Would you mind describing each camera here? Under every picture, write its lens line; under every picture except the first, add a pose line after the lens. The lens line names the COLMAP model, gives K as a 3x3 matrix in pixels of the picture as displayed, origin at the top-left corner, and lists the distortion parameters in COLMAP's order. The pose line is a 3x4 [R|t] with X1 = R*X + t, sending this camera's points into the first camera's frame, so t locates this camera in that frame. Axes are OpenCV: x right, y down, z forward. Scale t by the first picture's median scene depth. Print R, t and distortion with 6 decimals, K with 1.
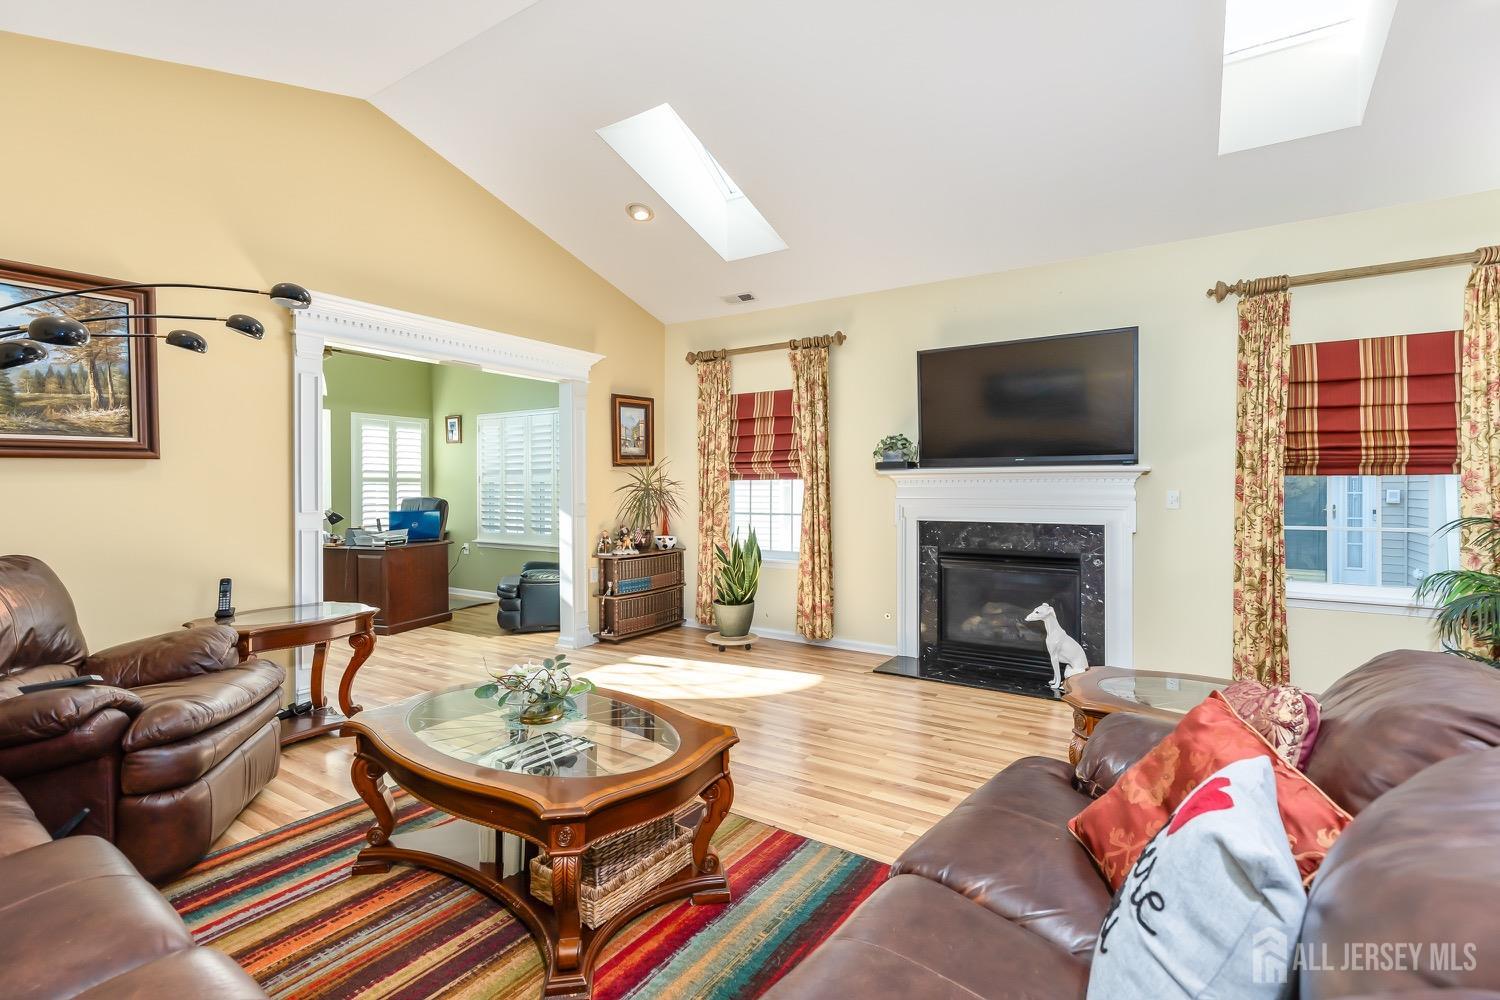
lens RADIAL K [[683.4, 0, 767.6], [0, 683.4, 492.3], [0, 0, 1]] dist [0.005920, -0.002019]
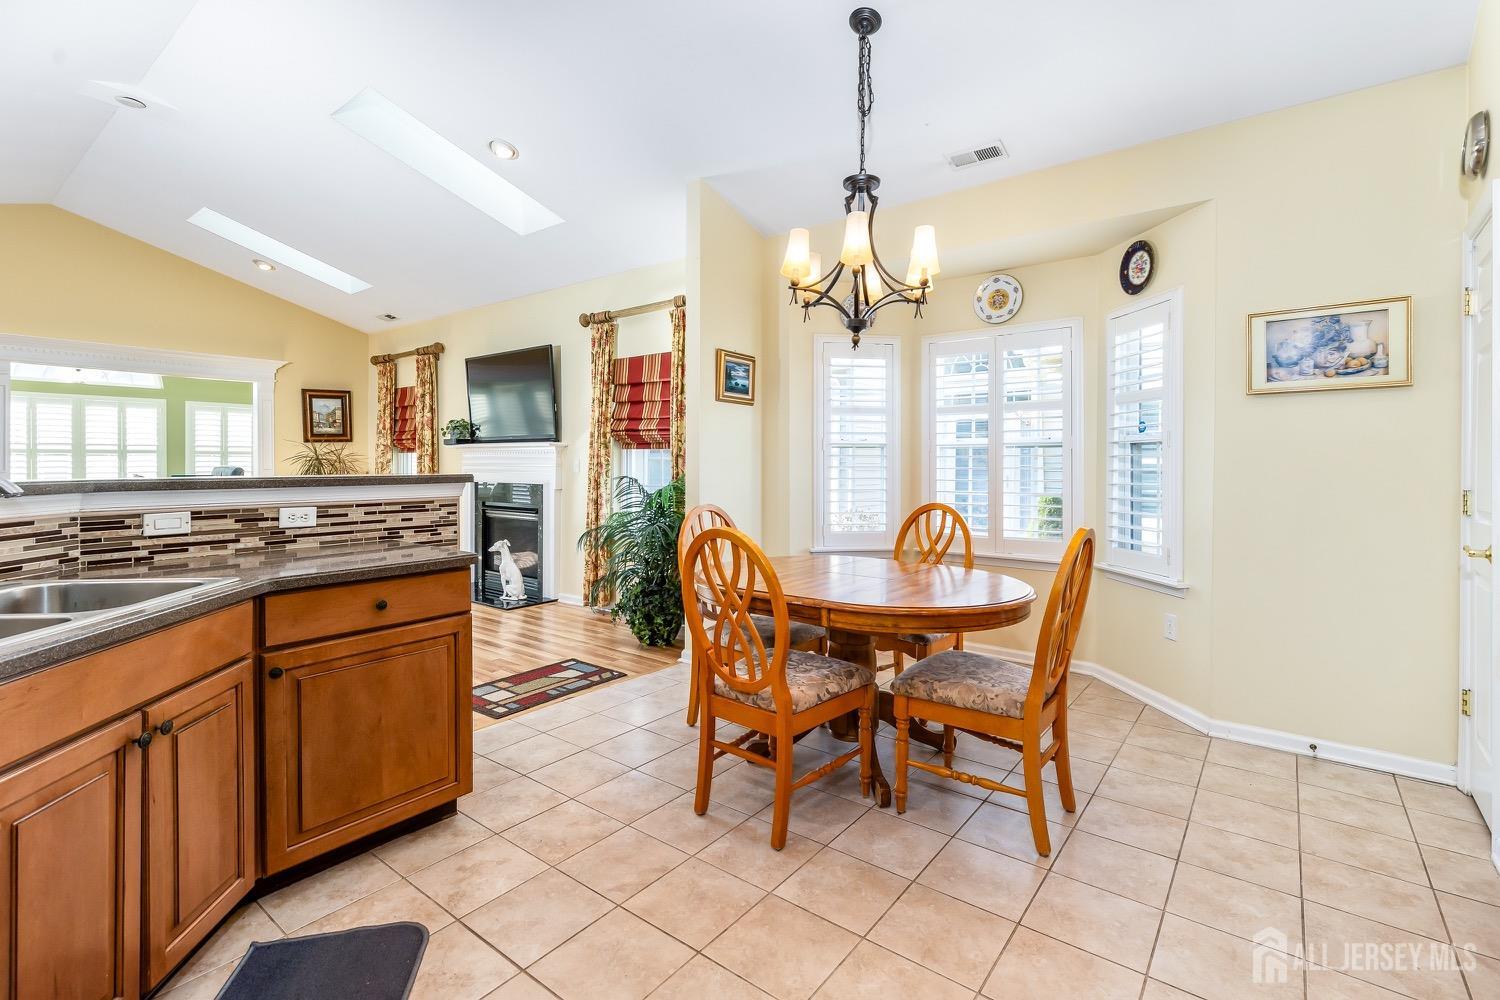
lens RADIAL K [[683.4, 0, 766.8], [0, 683.4, 469.0], [0, 0, 1]] dist [0.005920, -0.002019]
pose [[0.996229, 0.002742, -0.086723, 0.793296], [-0.002518, 0.999993, 0.002695, 0.009203], [0.086729, -0.002467, 0.996229, -0.272276]]
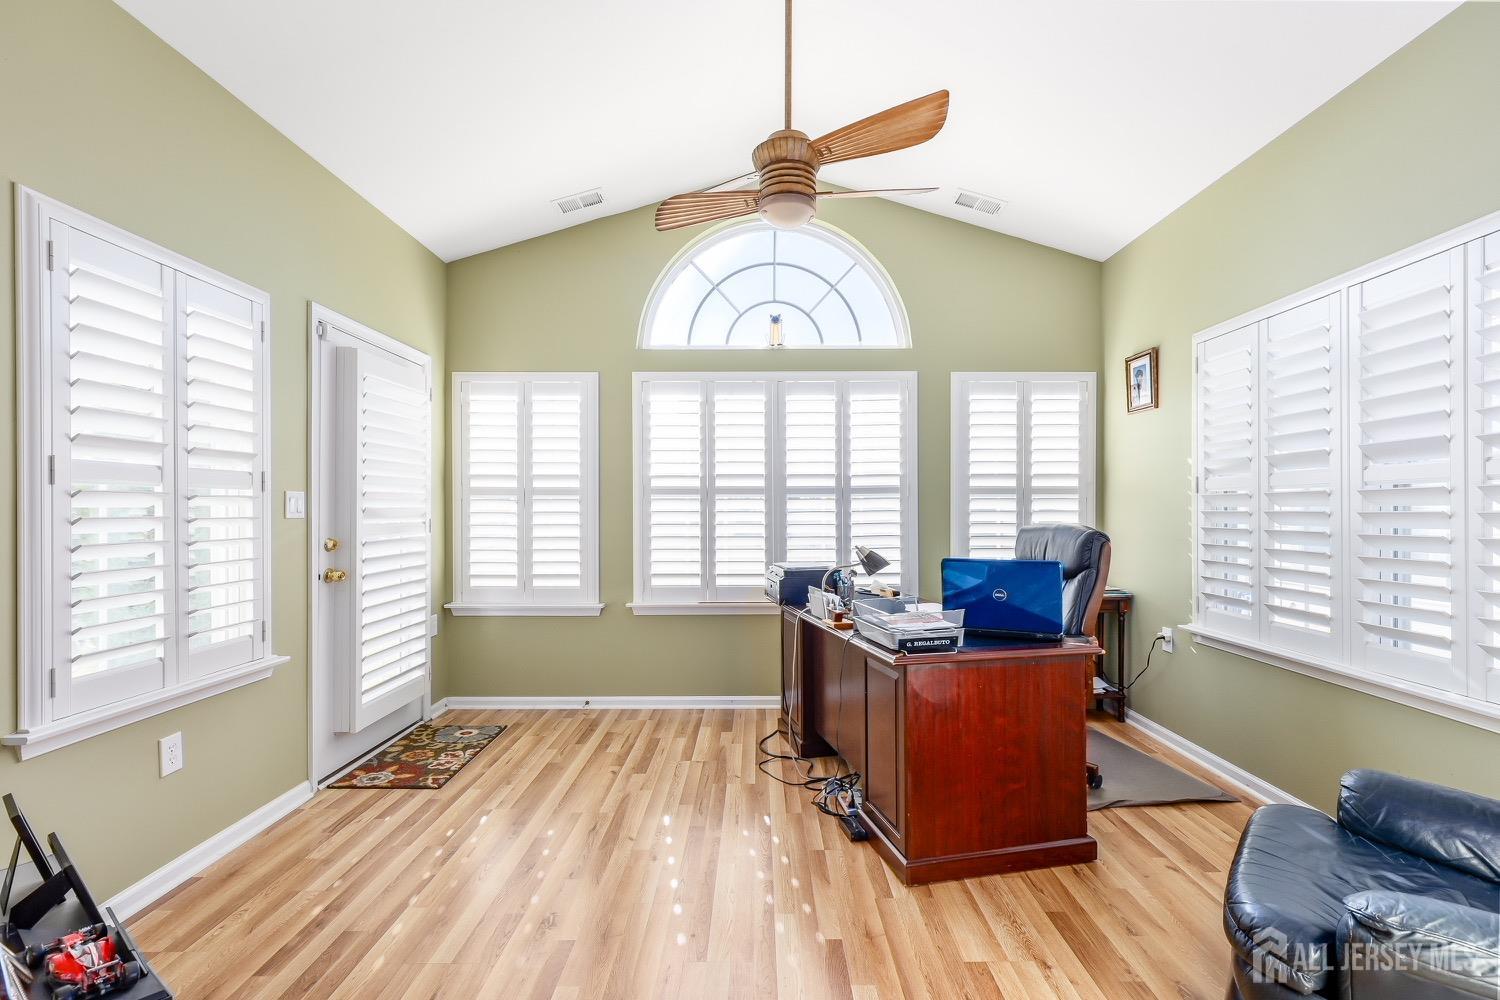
lens RADIAL K [[683.4, 0, 755.7], [0, 683.4, 509.6], [0, 0, 1]] dist [0.005920, -0.002019]
pose [[0.530637, -0.001474, -0.847598, -0.276961], [-0.006148, 0.999965, -0.005588, 0.001322], [0.847577, 0.008176, 0.530610, 0.727897]]
